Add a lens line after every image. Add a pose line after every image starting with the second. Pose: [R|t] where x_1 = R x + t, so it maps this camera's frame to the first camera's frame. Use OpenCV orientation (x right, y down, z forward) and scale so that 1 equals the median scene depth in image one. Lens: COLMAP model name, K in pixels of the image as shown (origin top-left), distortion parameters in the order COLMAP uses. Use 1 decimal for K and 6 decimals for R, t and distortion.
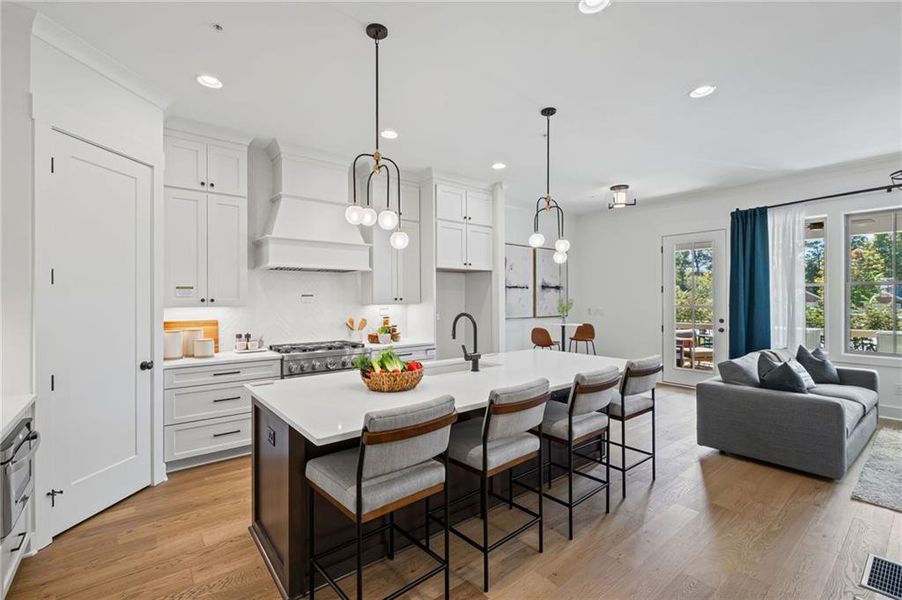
lens RADIAL K [[398.4, 0, 448.0], [0, 398.4, 298.2], [0, 0, 1]] dist [-0.003272, 0.001128]
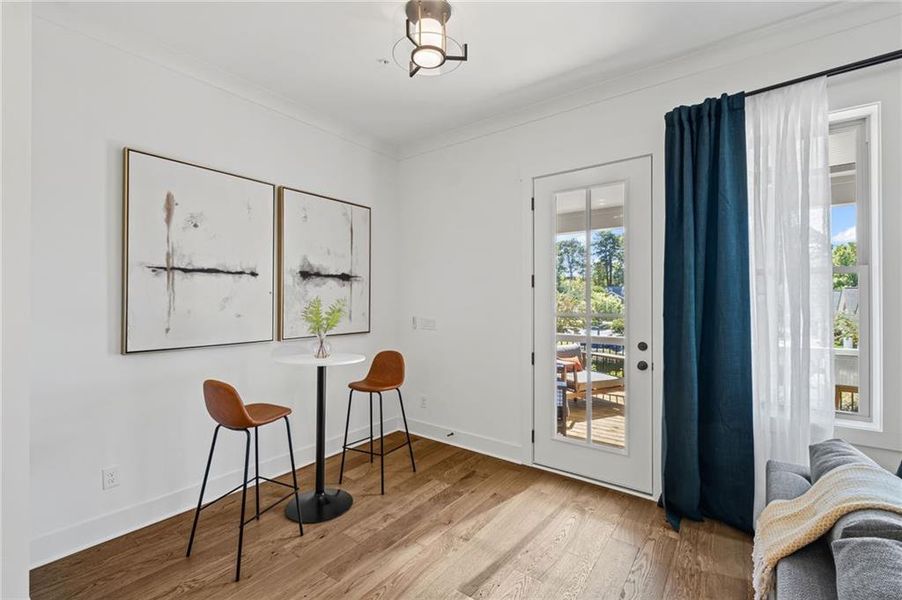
lens RADIAL K [[398.4, 0, 443.4], [0, 398.4, 291.9], [0, 0, 1]] dist [-0.003272, 0.001128]
pose [[0.968844, 0.009476, 0.247489, 0.285872], [-0.004883, 0.999804, -0.019163, 0.000964], [-0.247622, 0.017357, 0.968701, 0.508176]]
